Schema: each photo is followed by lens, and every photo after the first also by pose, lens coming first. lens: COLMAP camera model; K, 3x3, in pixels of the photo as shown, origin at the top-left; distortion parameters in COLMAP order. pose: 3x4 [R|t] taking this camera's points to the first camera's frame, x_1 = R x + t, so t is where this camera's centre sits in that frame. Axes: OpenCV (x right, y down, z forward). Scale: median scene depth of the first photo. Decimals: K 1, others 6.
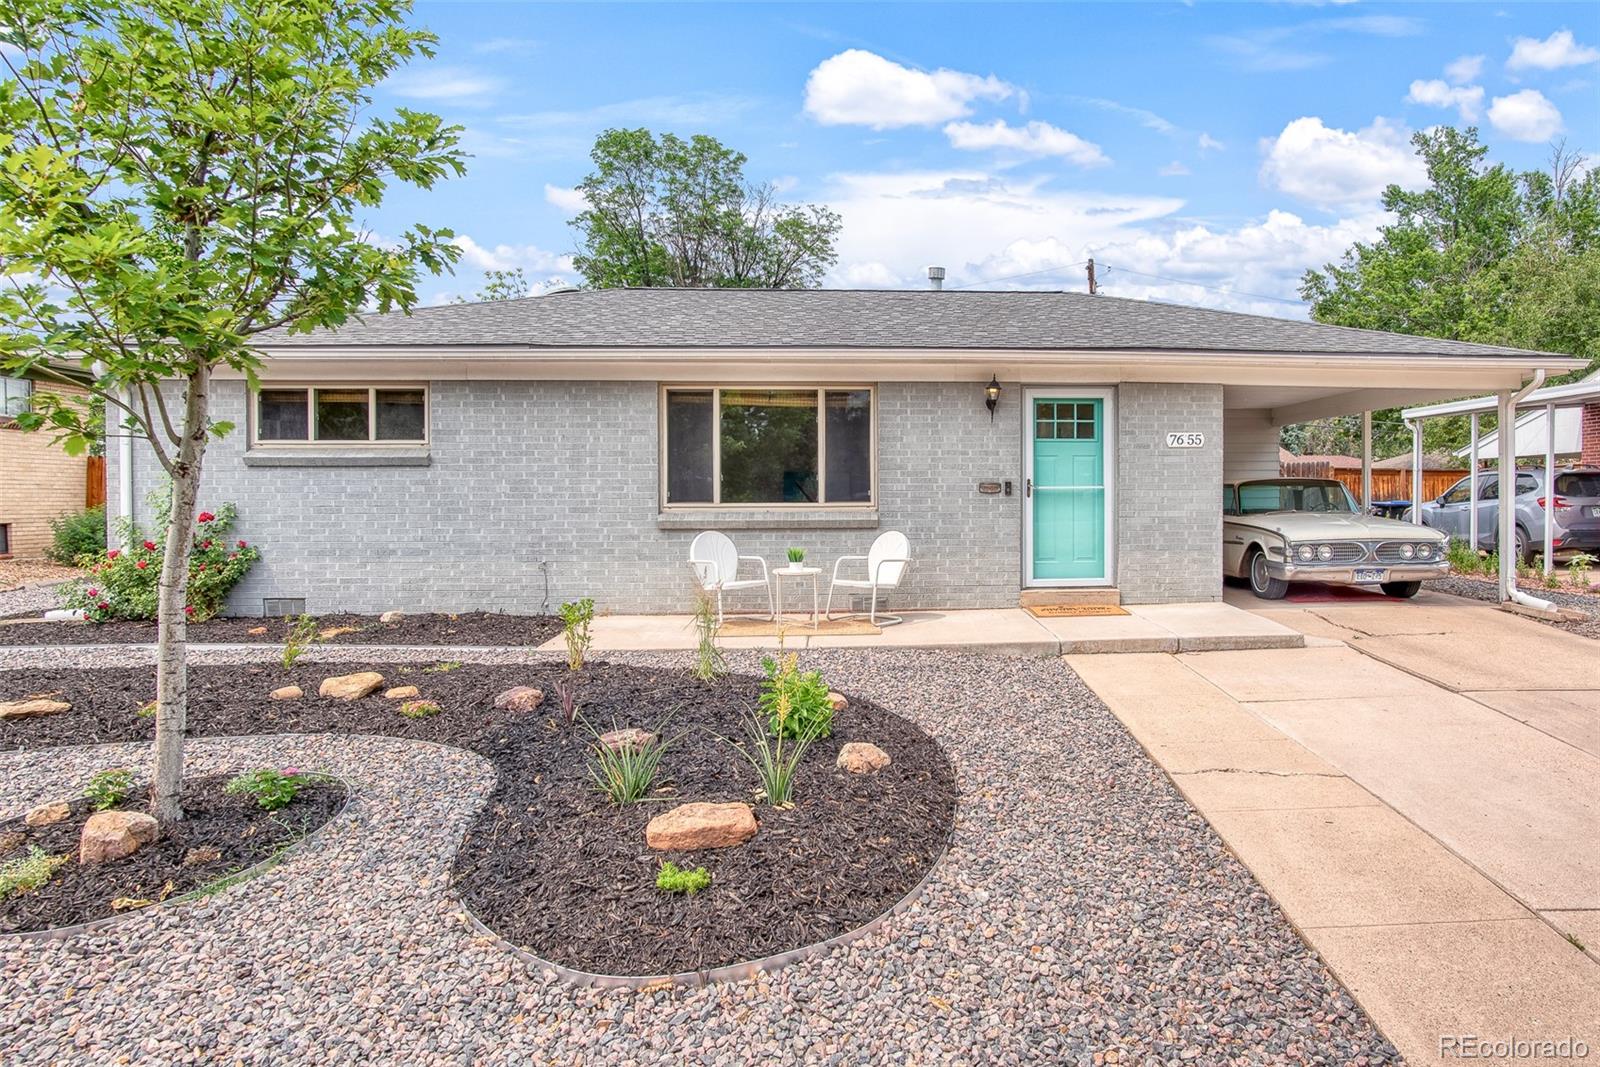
lens RADIAL K [[1018.7, 0, 840.7], [0, 1018.7, 536.6], [0, 0, 1]] dist [-0.034772, -0.000952]
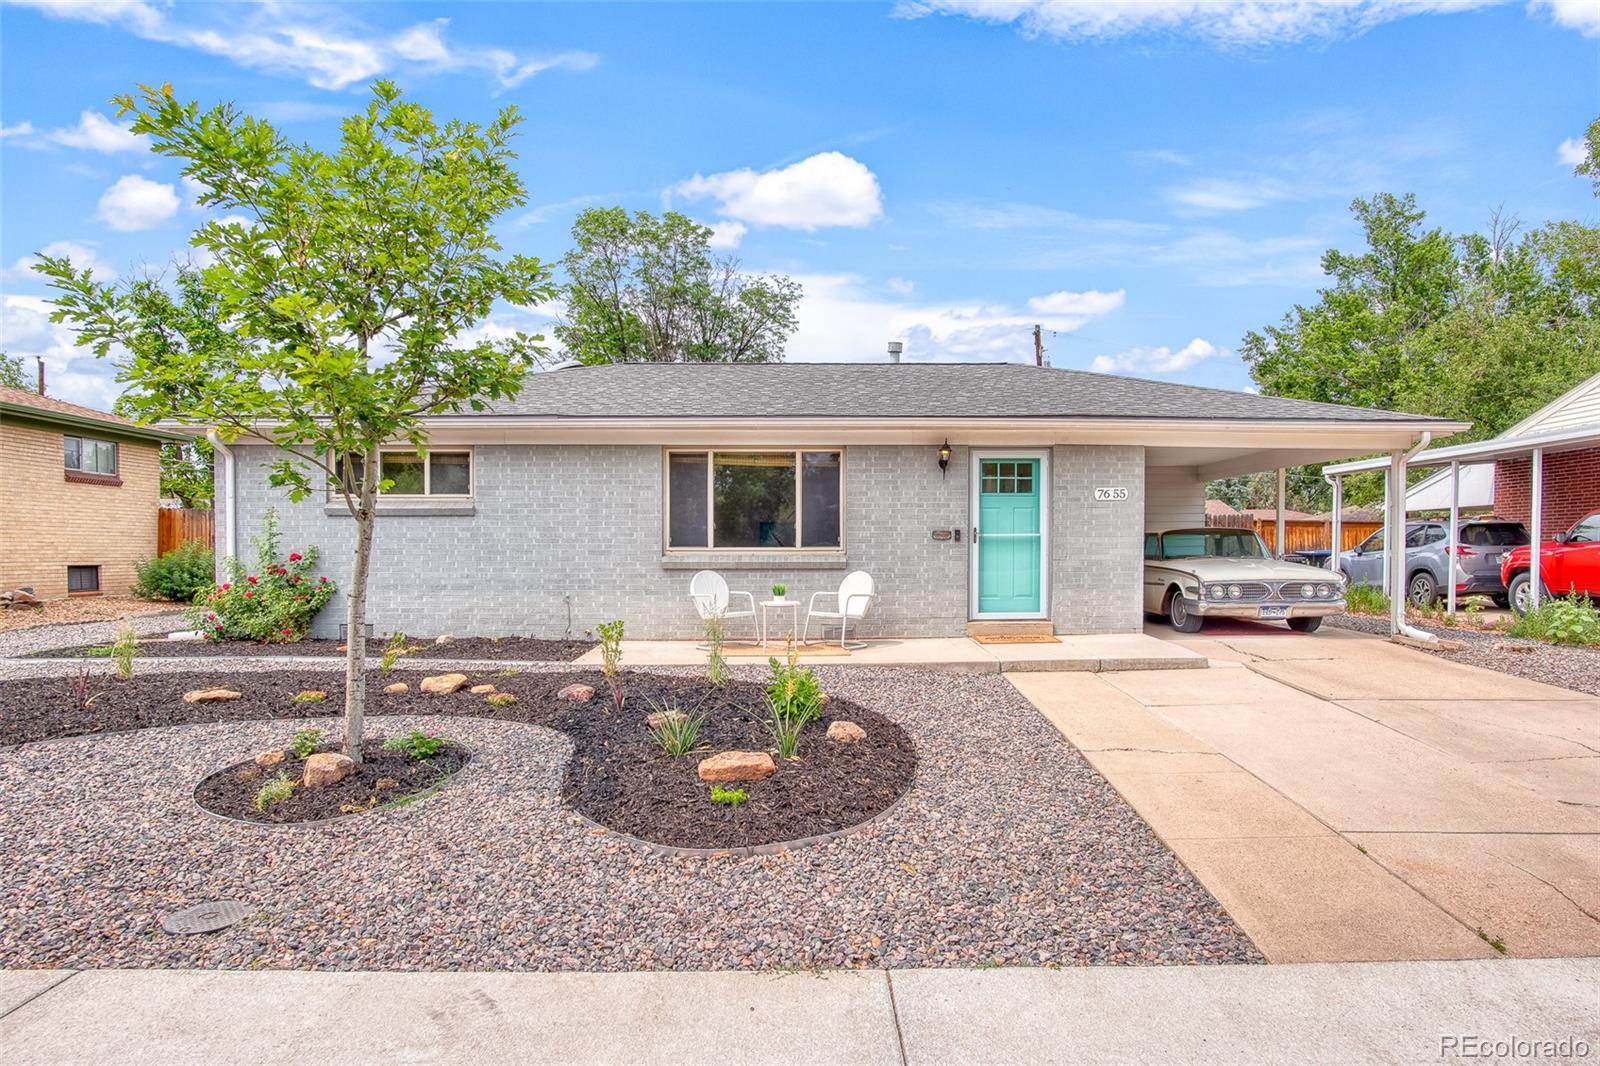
lens RADIAL K [[990.9, 0, 740.4], [0, 990.9, 592.3], [0, 0, 1]] dist [-0.027849, 0.001869]
pose [[0.998554, 0.004504, -0.053576, -0.024613], [-0.004333, 0.999985, 0.003309, 0.015934], [0.053590, -0.003072, 0.998558, -0.157688]]
